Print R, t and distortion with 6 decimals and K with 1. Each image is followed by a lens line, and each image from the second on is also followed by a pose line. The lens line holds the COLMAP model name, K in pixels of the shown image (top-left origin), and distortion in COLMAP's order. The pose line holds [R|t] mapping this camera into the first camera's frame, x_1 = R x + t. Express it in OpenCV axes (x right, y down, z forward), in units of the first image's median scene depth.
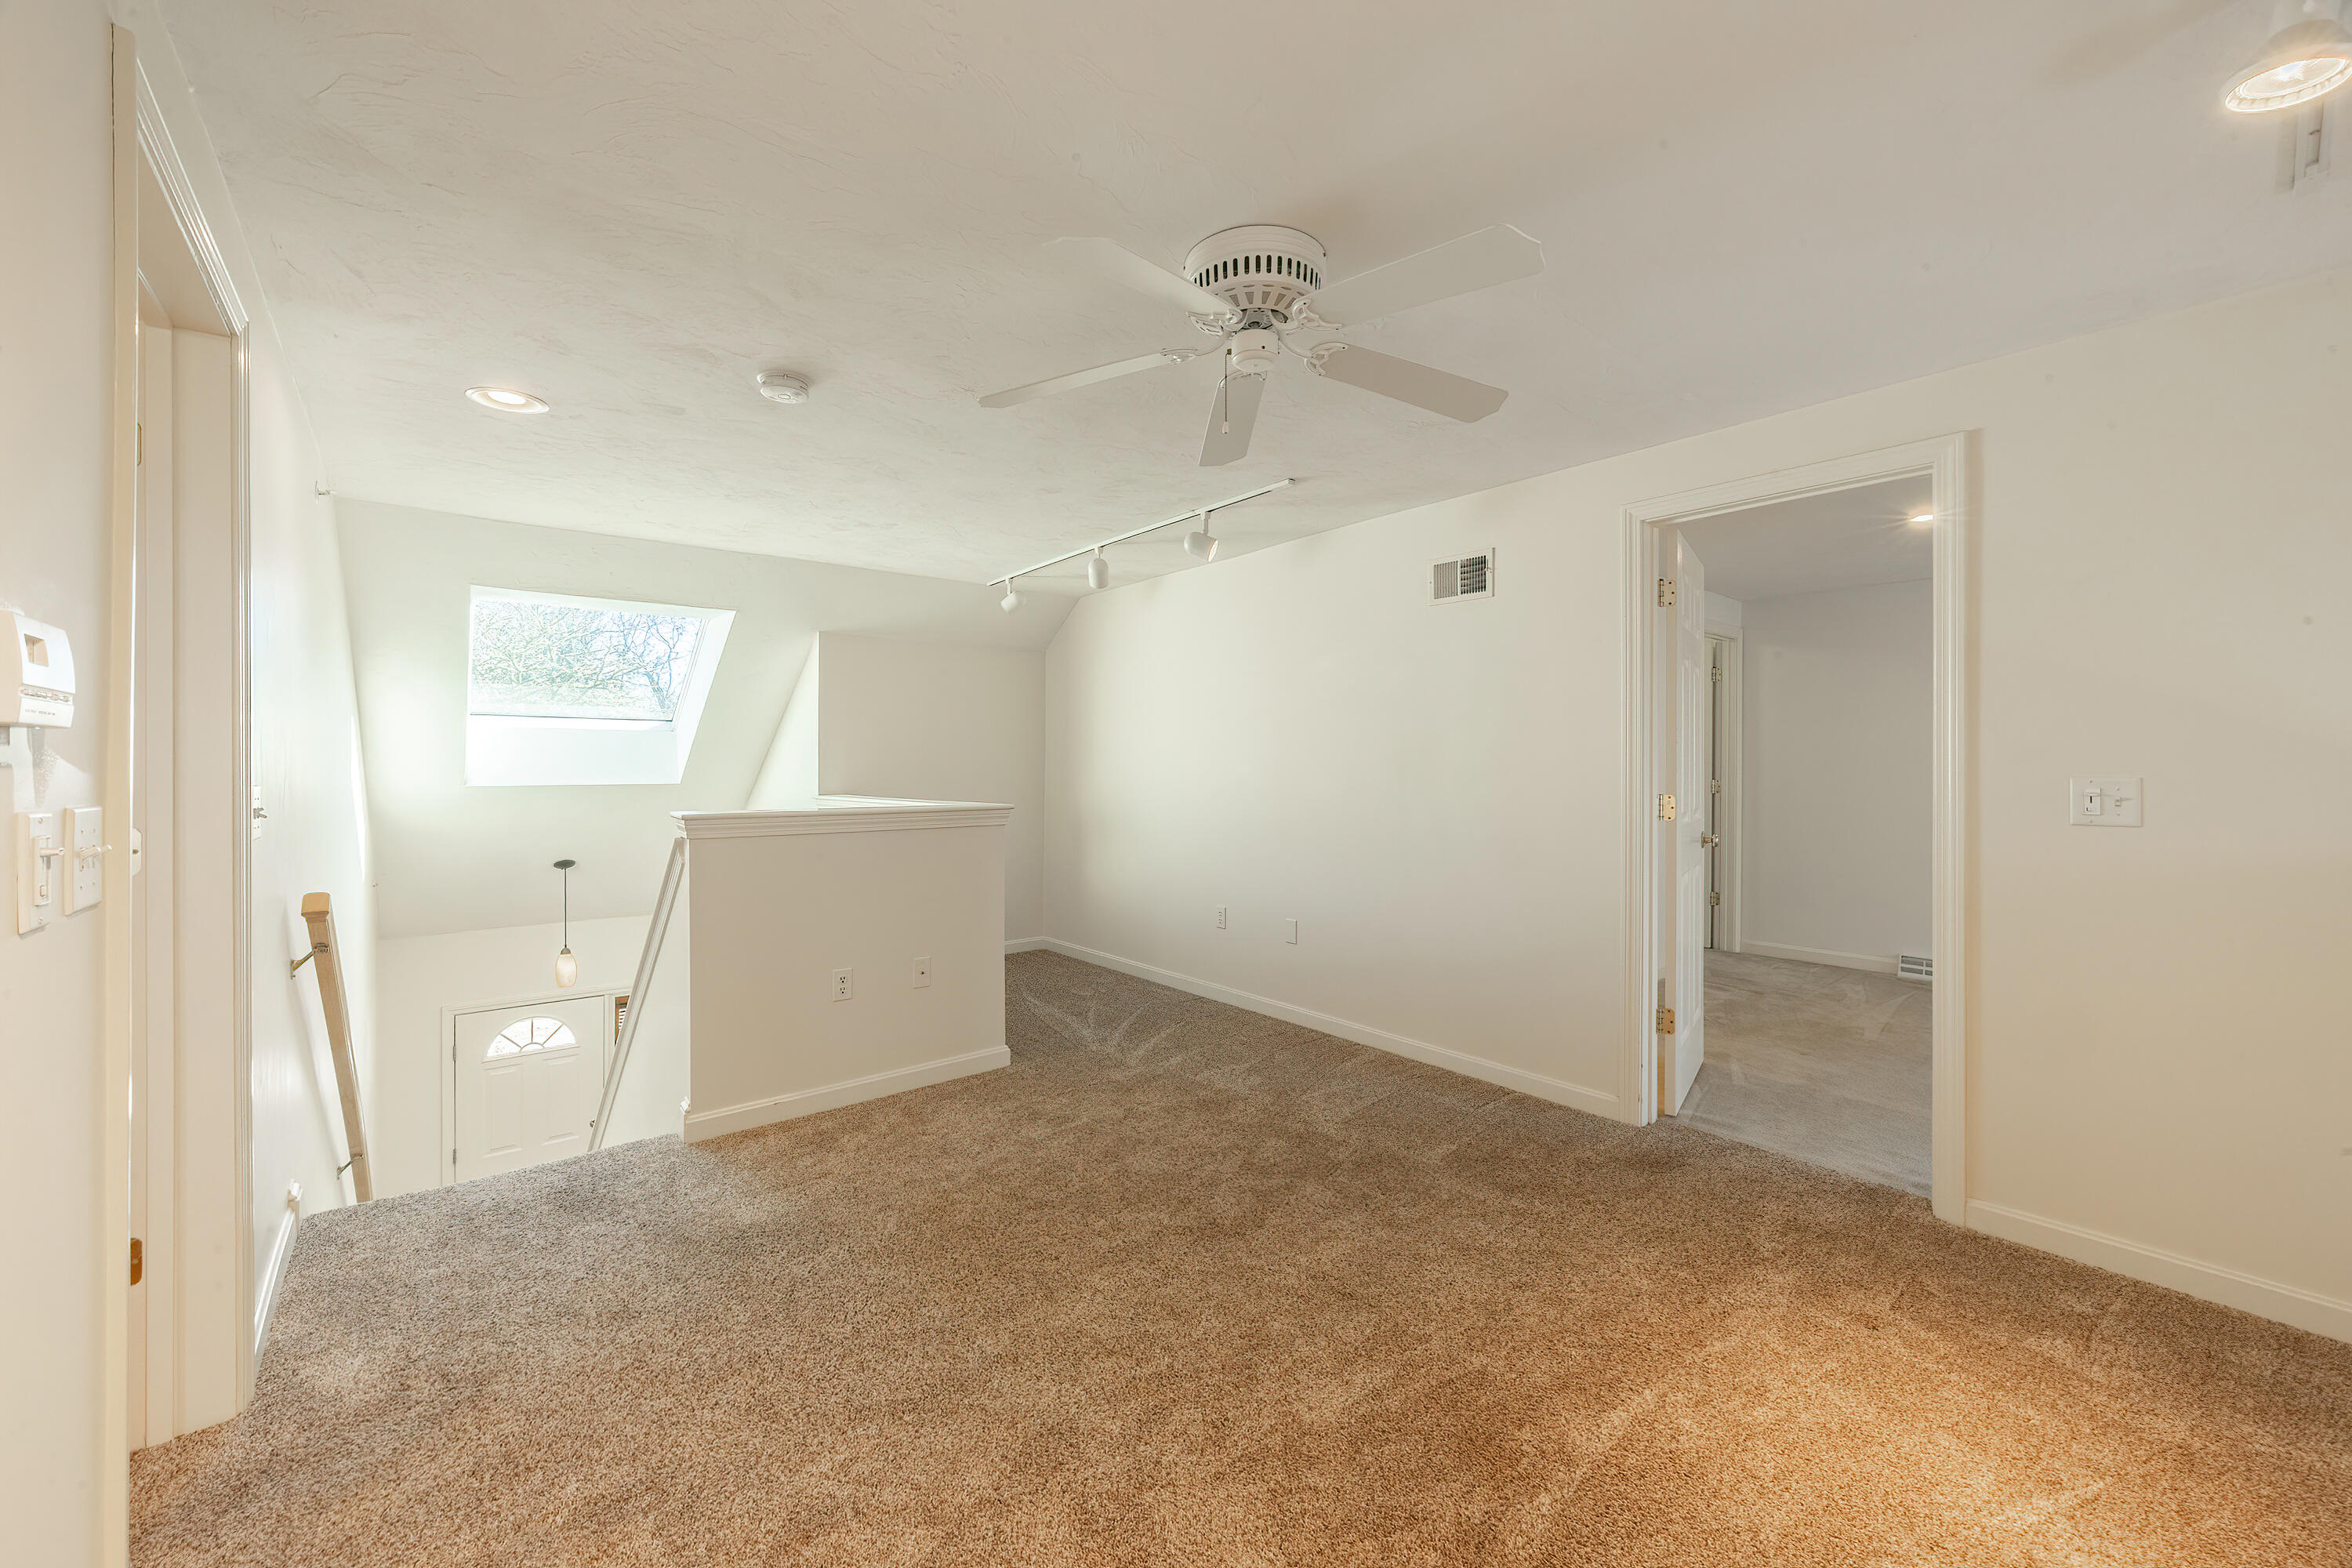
lens RADIAL K [[905.1, 0, 1176.0], [0, 905.1, 784.0], [0, 0, 1]] dist [0.000470, 0.000021]
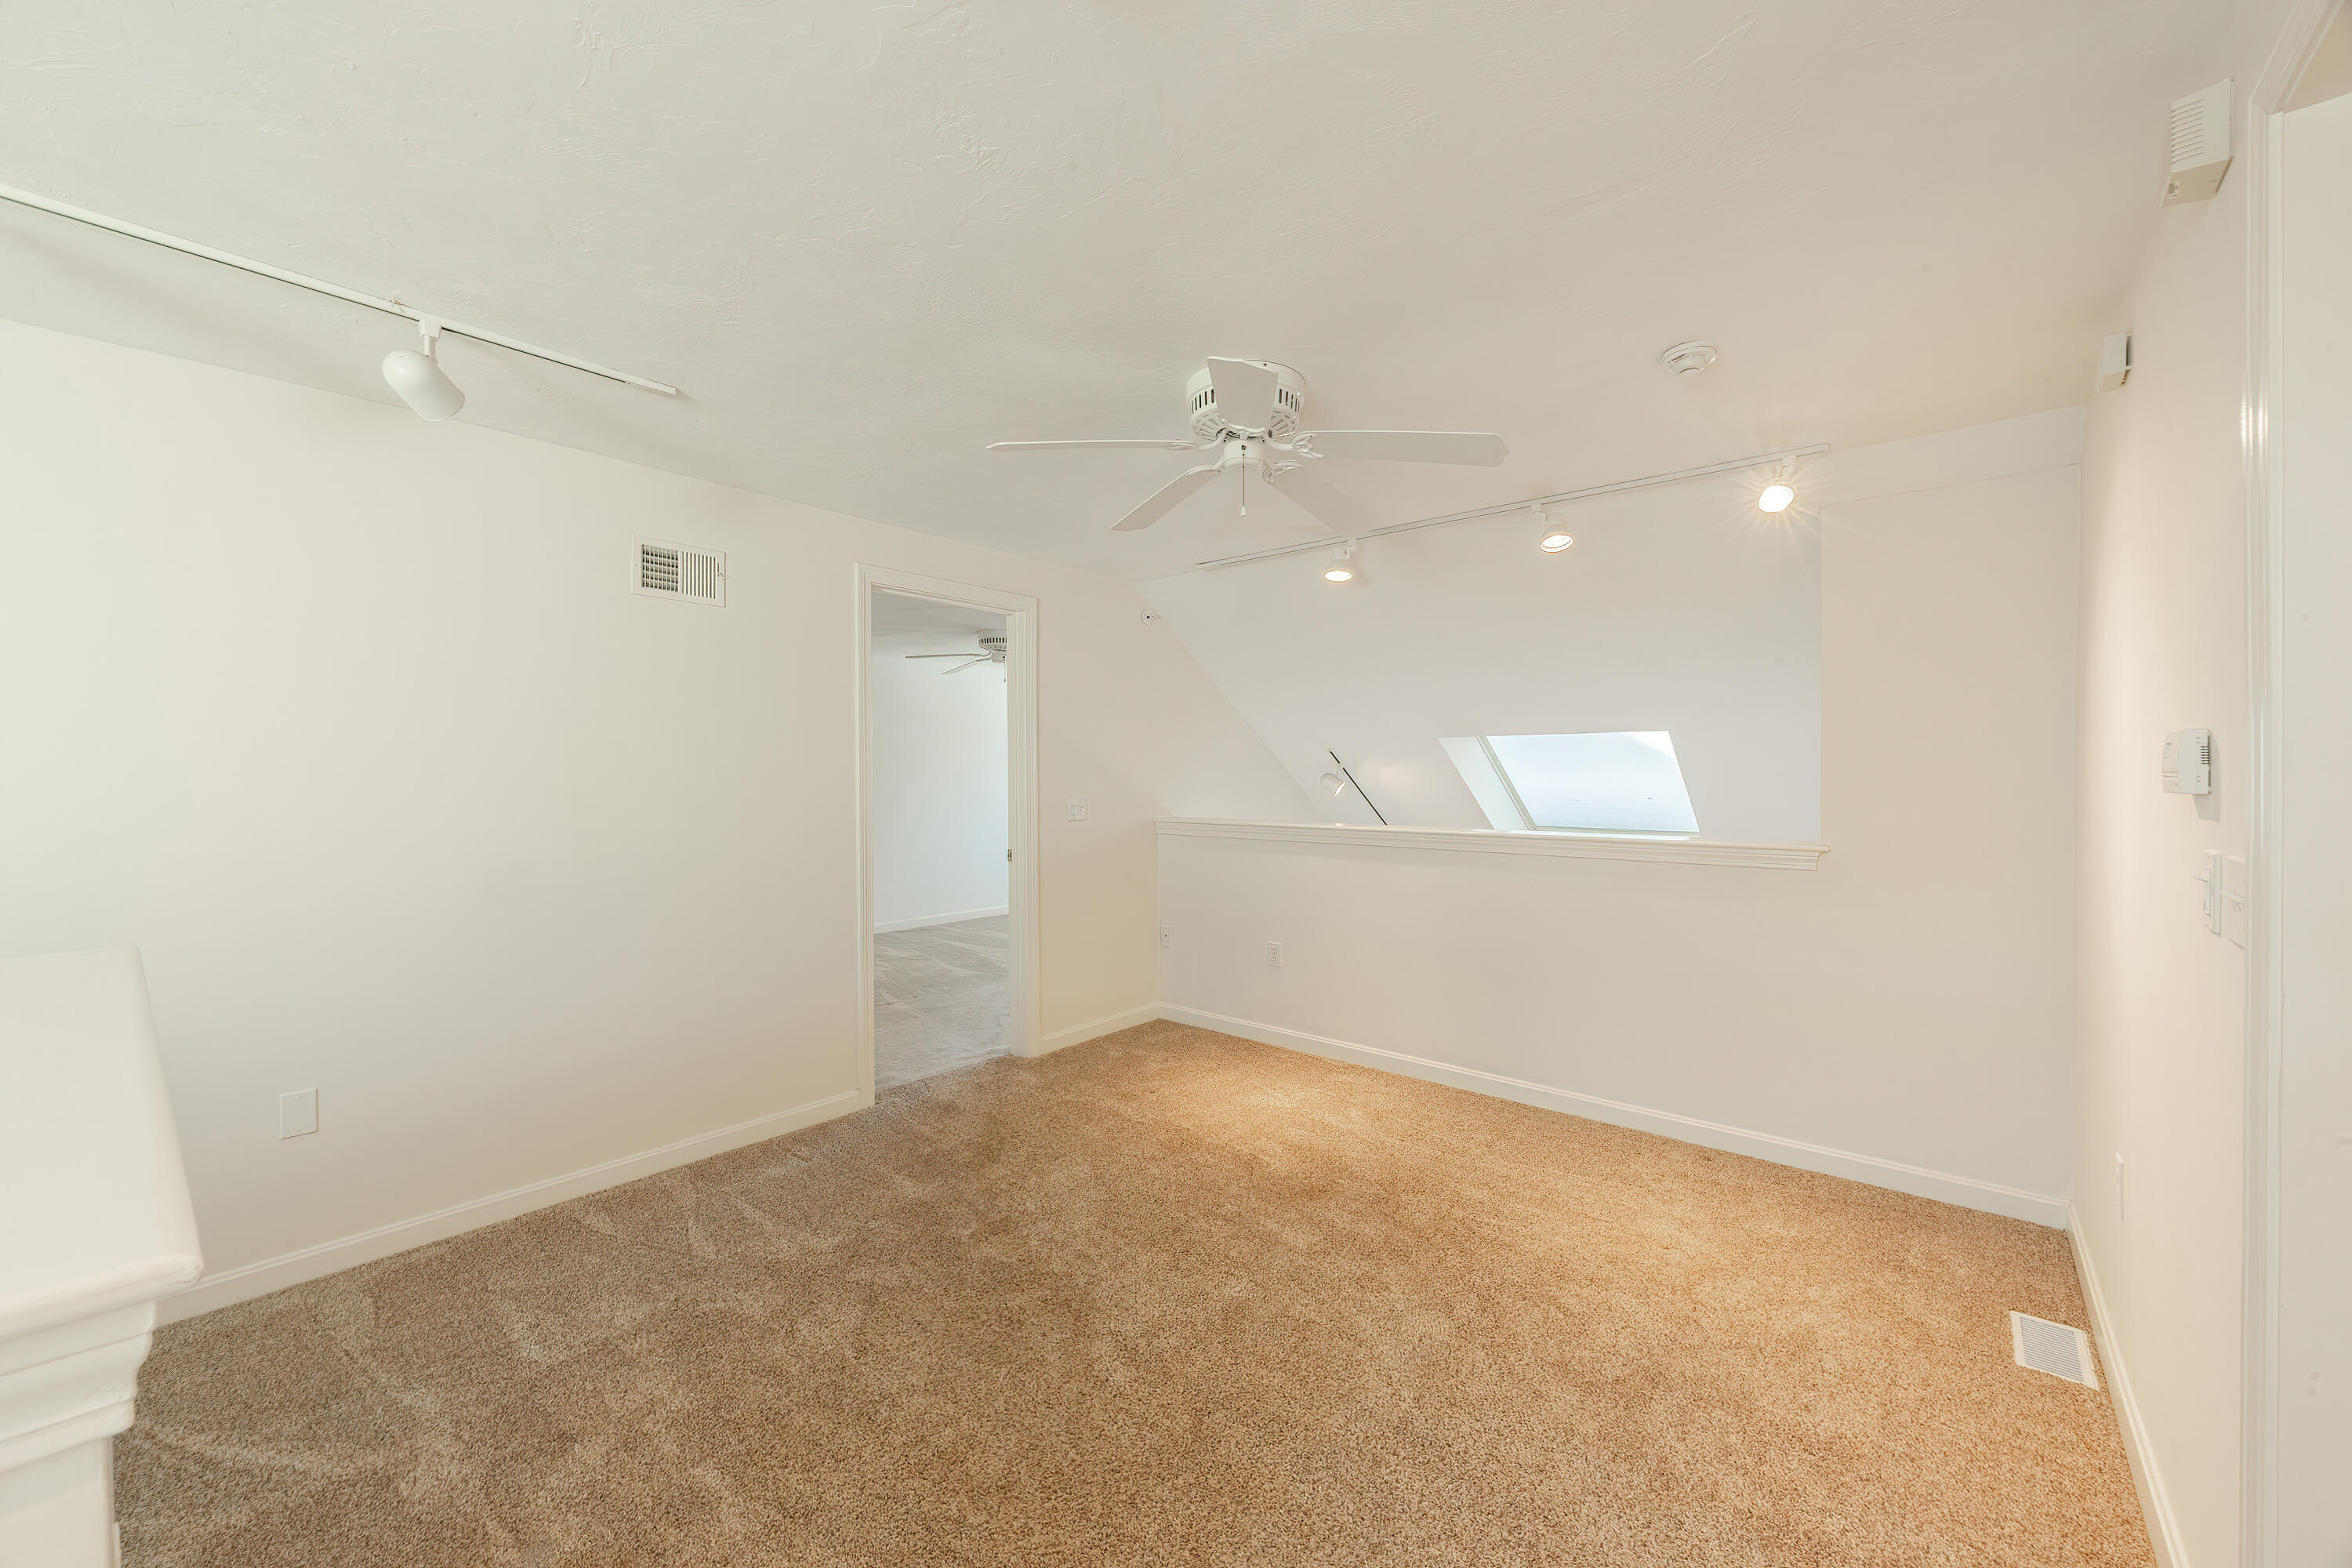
lens RADIAL K [[905.1, 0, 1176.0], [0, 905.1, 784.0], [0, 0, 1]] dist [0.000470, 0.000021]
pose [[-0.194270, -0.007166, 0.980922, -0.823814], [0.014993, 0.999835, 0.010274, -0.045793], [-0.980834, 0.016703, -0.194130, 0.992493]]
